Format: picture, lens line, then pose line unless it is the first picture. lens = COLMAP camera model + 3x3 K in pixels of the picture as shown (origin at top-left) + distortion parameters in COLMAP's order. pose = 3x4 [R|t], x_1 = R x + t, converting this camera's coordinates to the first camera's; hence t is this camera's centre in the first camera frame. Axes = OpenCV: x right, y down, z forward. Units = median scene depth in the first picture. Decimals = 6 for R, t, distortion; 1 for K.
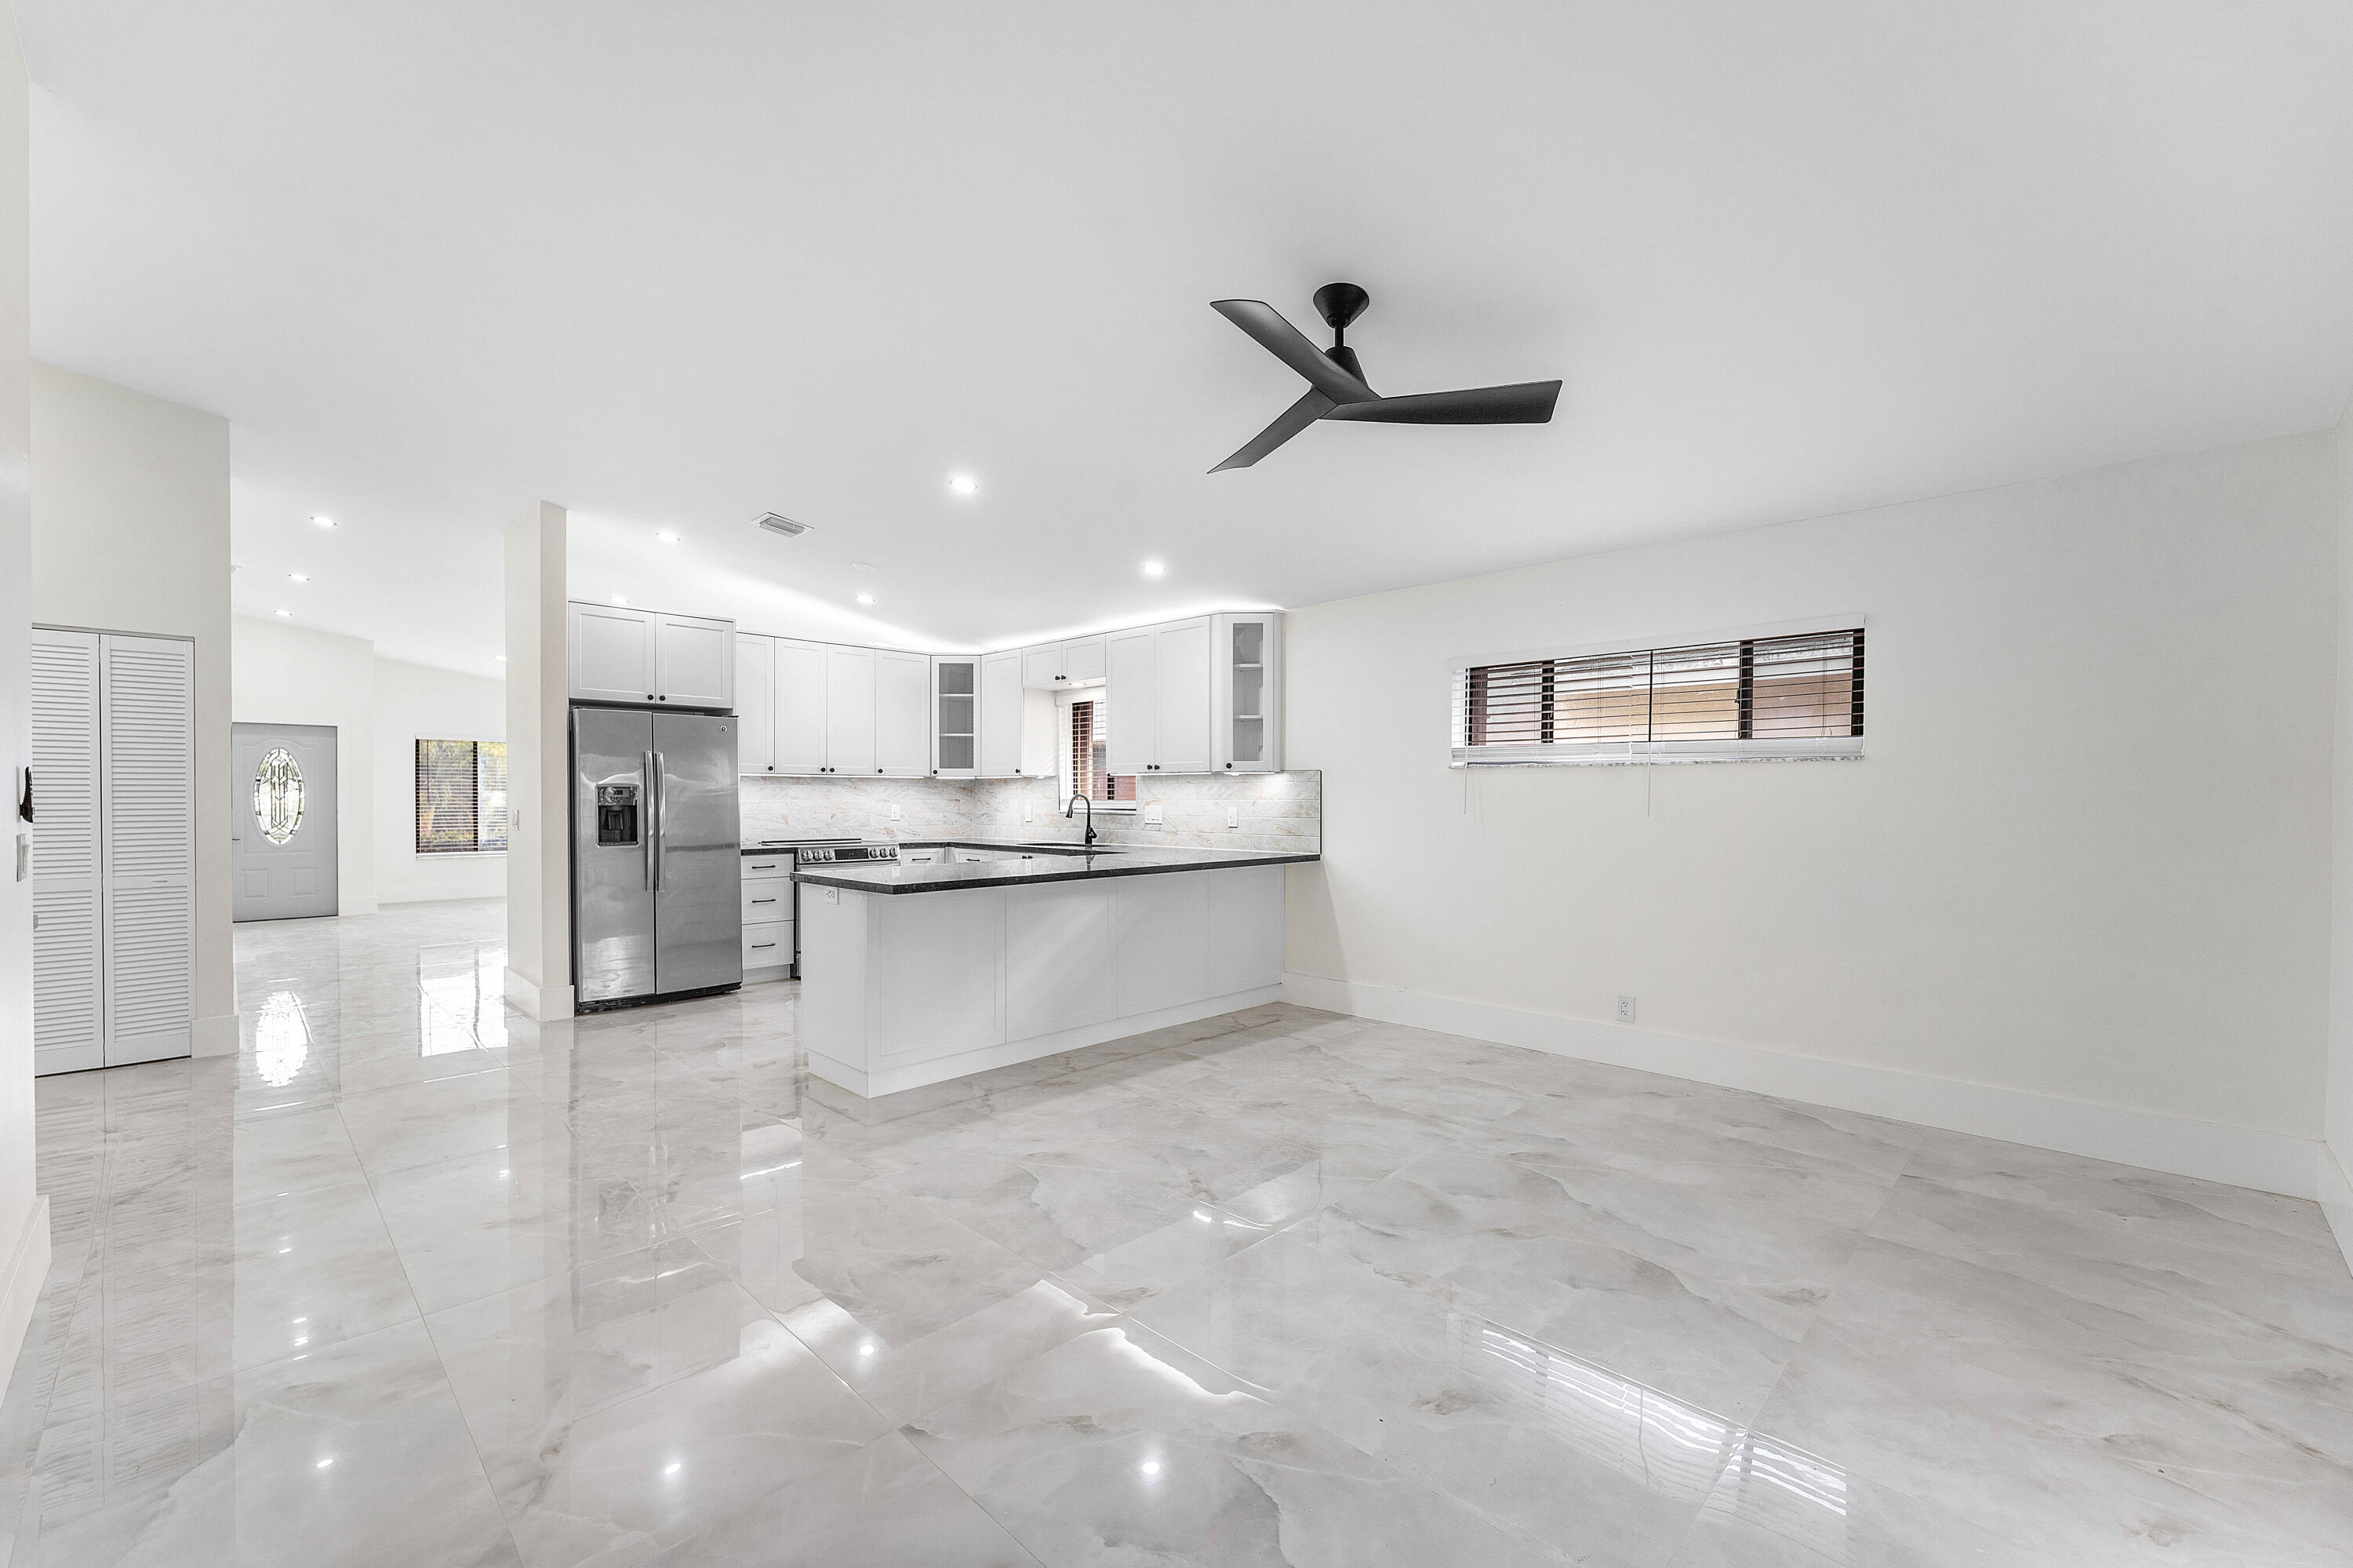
lens RADIAL K [[968.8, 0, 1183.1], [0, 968.8, 826.9], [0, 0, 1]] dist [0.002399, -0.000508]
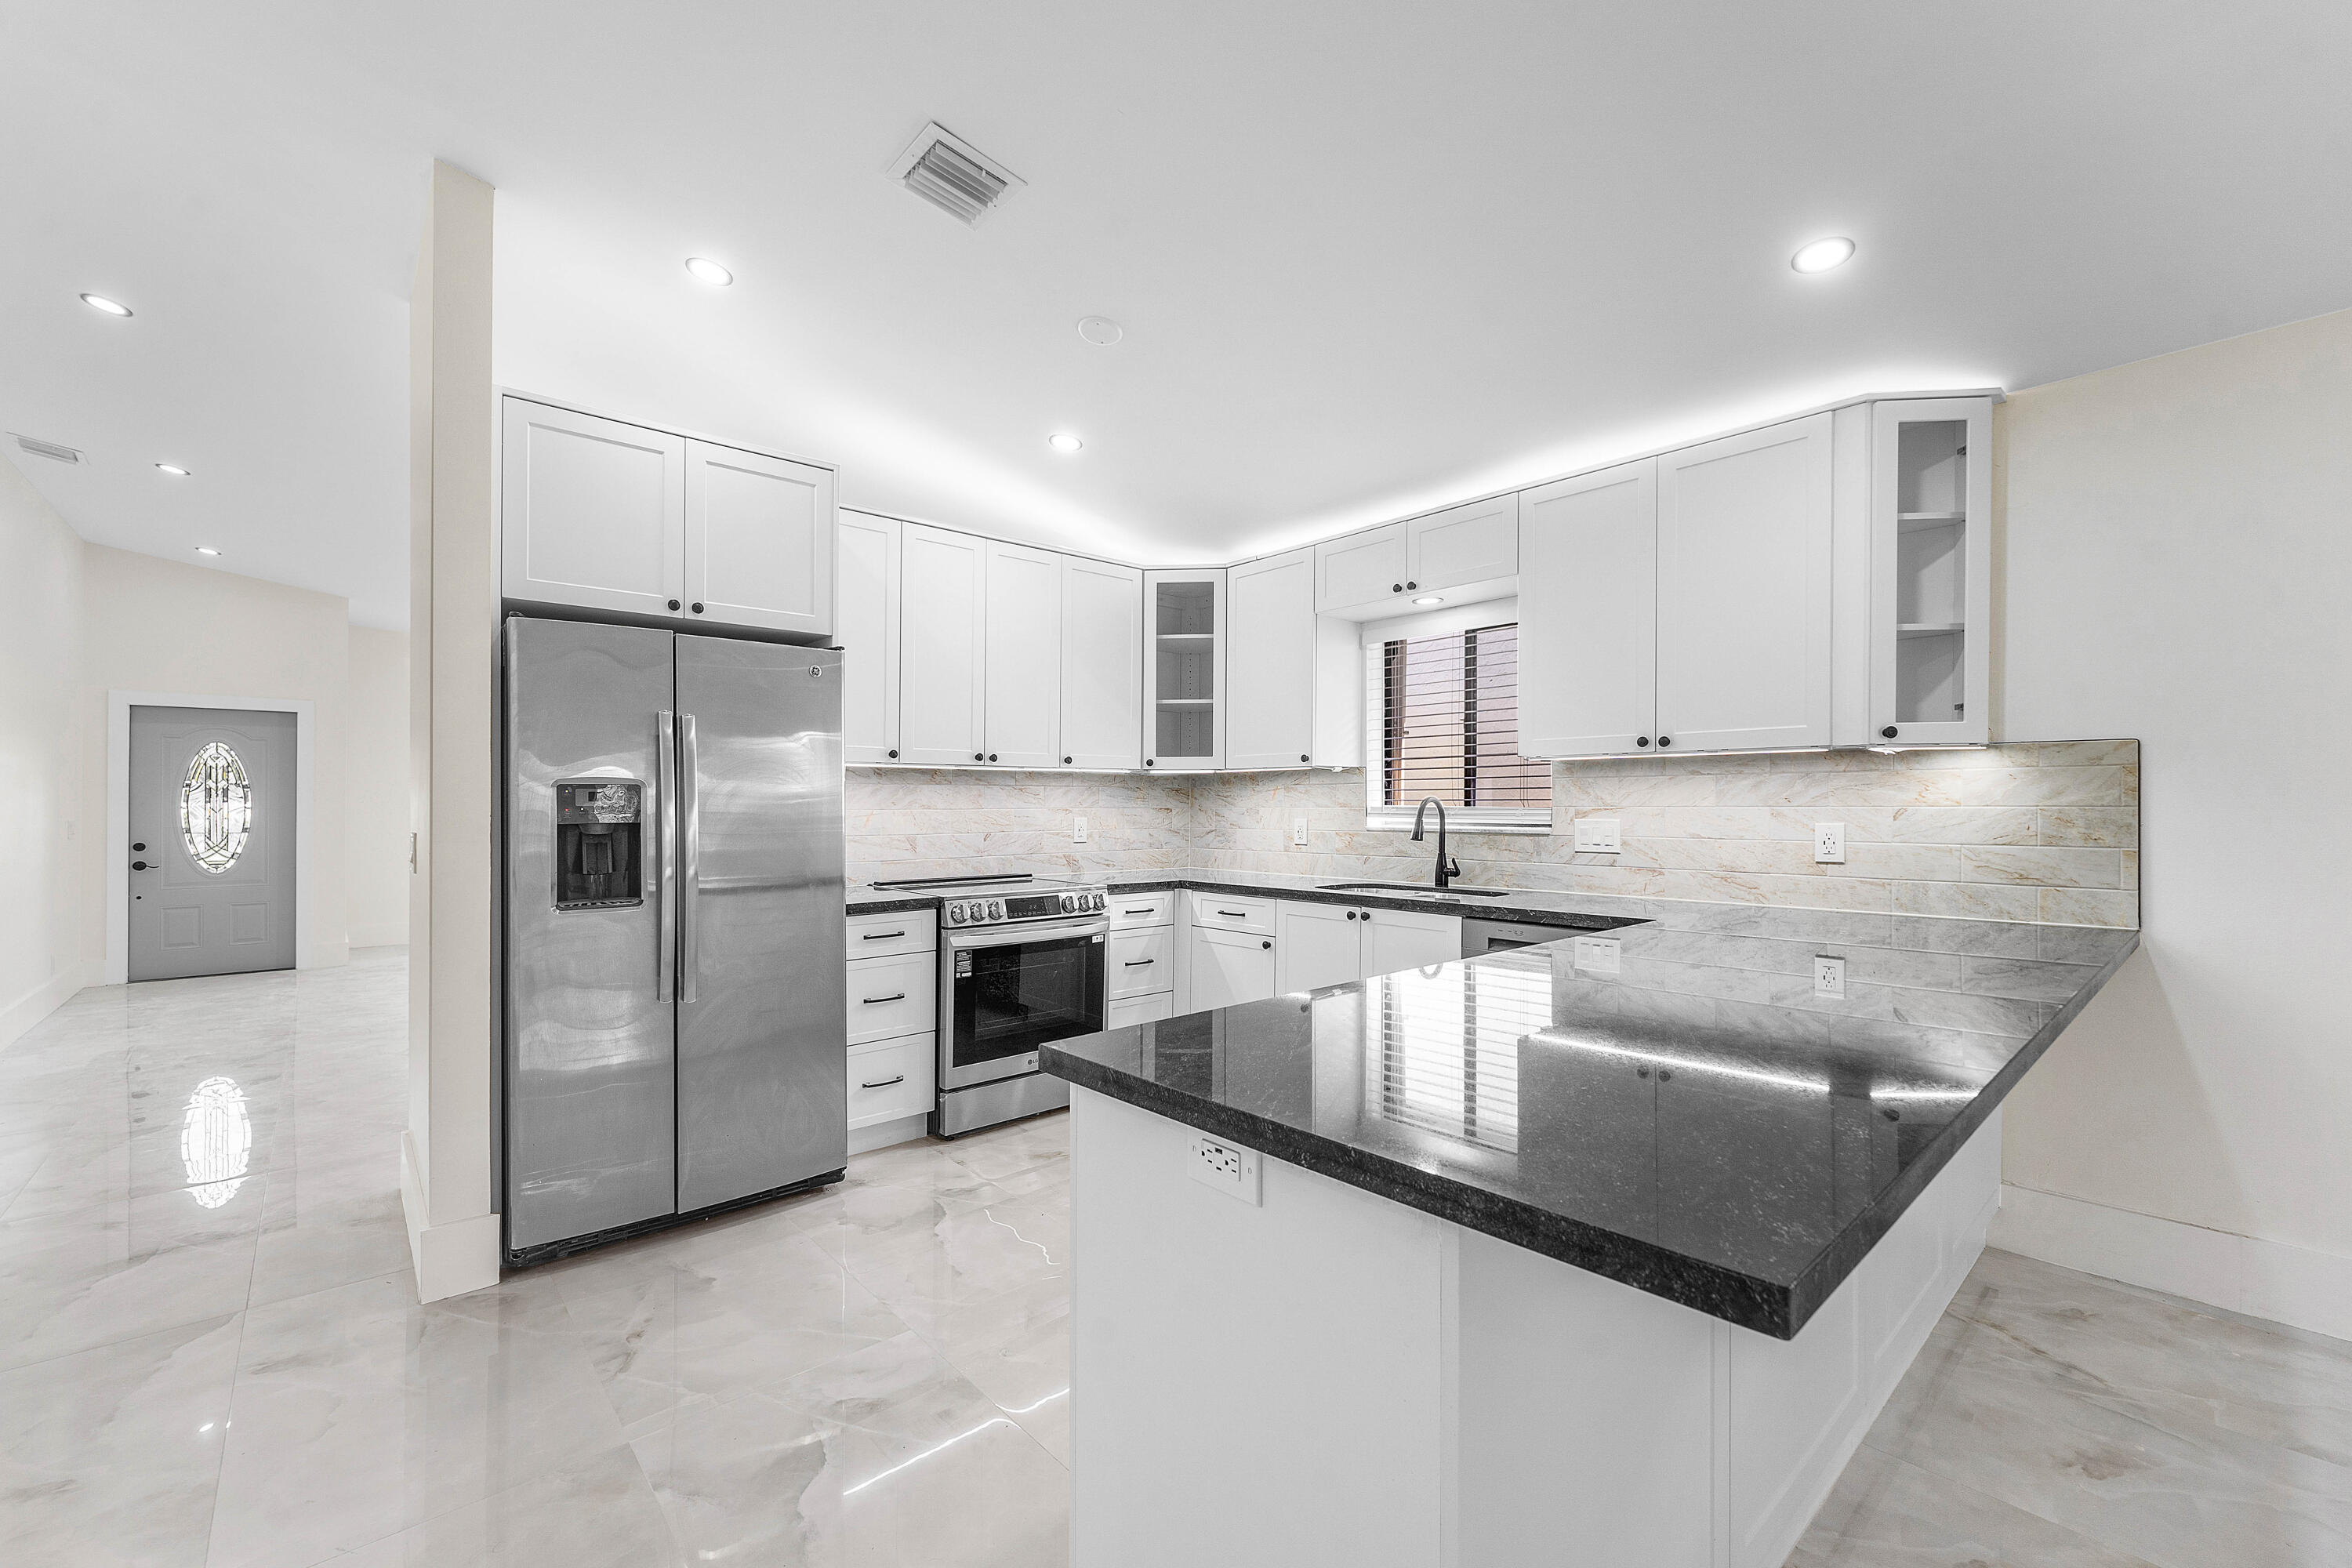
lens RADIAL K [[968.4, 0, 1182.4], [0, 968.4, 816.2], [0, 0, 1]] dist [0.002399, -0.000508]
pose [[0.997789, -0.003152, -0.066393, -0.257337], [0.001858, 0.999807, -0.019554, -0.015413], [0.066442, 0.019387, 0.997602, 0.525273]]
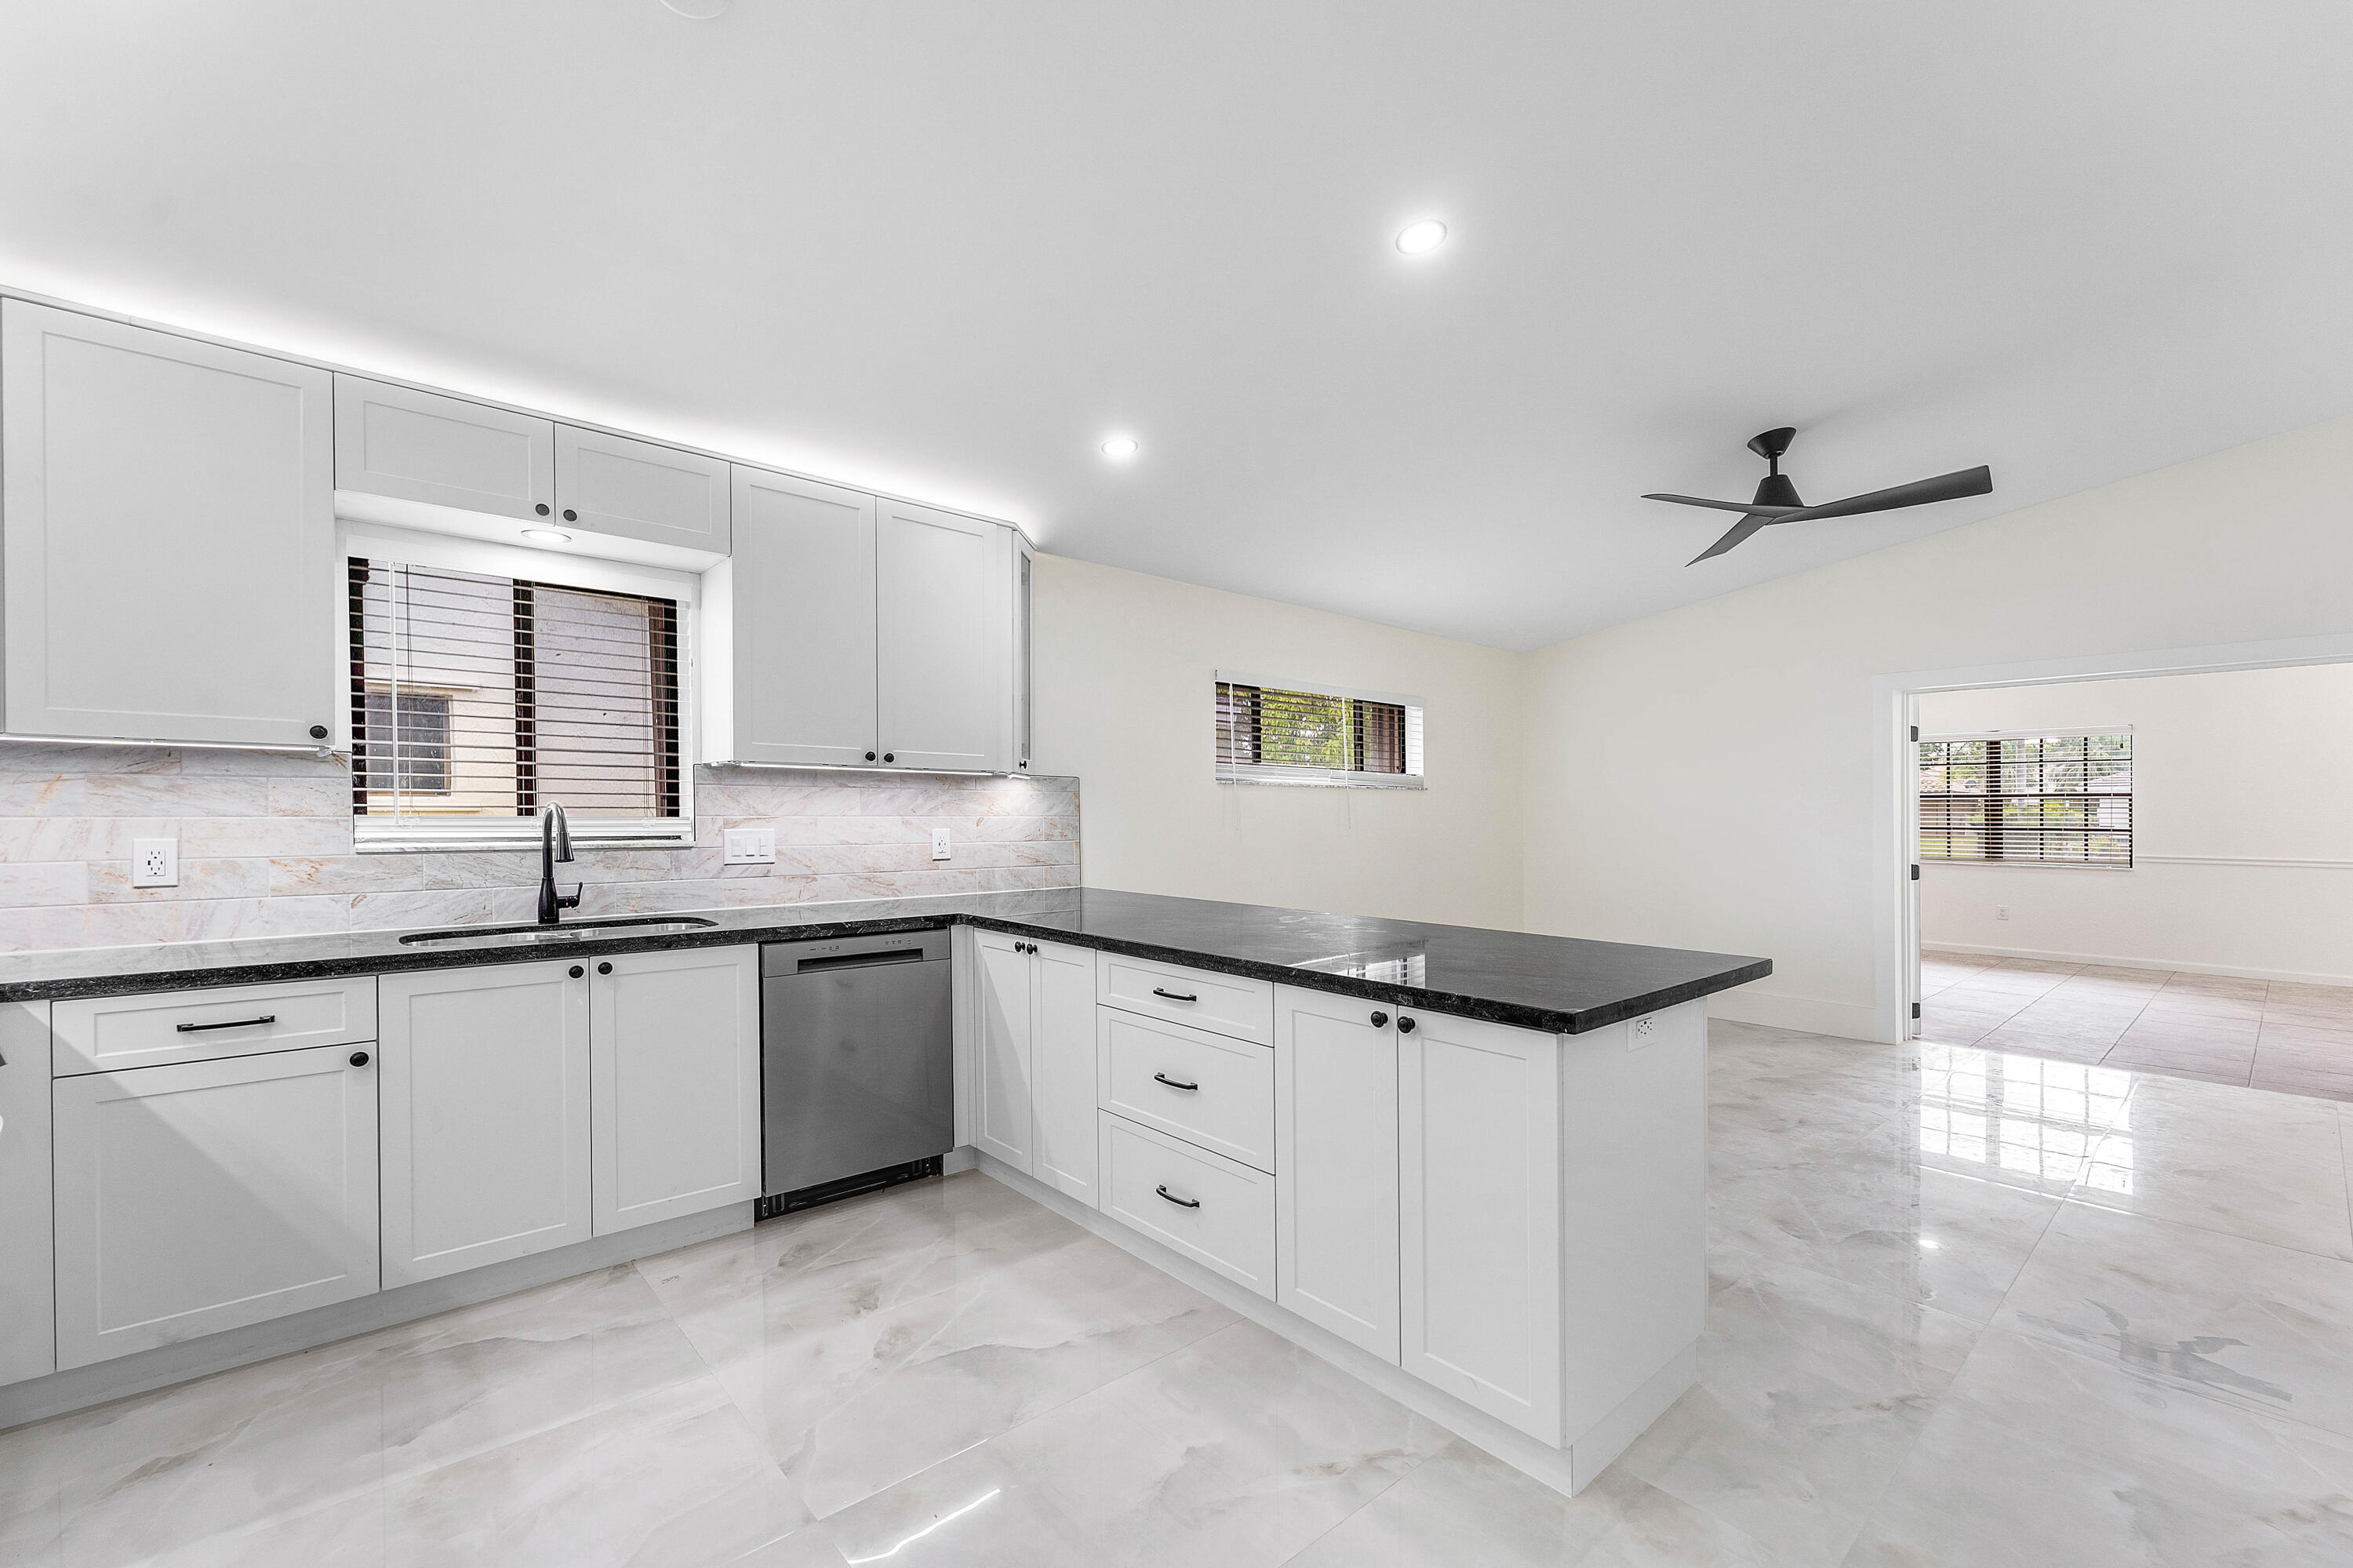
lens RADIAL K [[968.8, 0, 1174.4], [0, 968.8, 812.3], [0, 0, 1]] dist [0.002399, -0.000508]
pose [[0.074768, 0.002063, 0.997199, -0.605434], [0.030156, 0.999536, -0.004329, -0.024865], [-0.996745, 0.030395, 0.074671, 0.854958]]
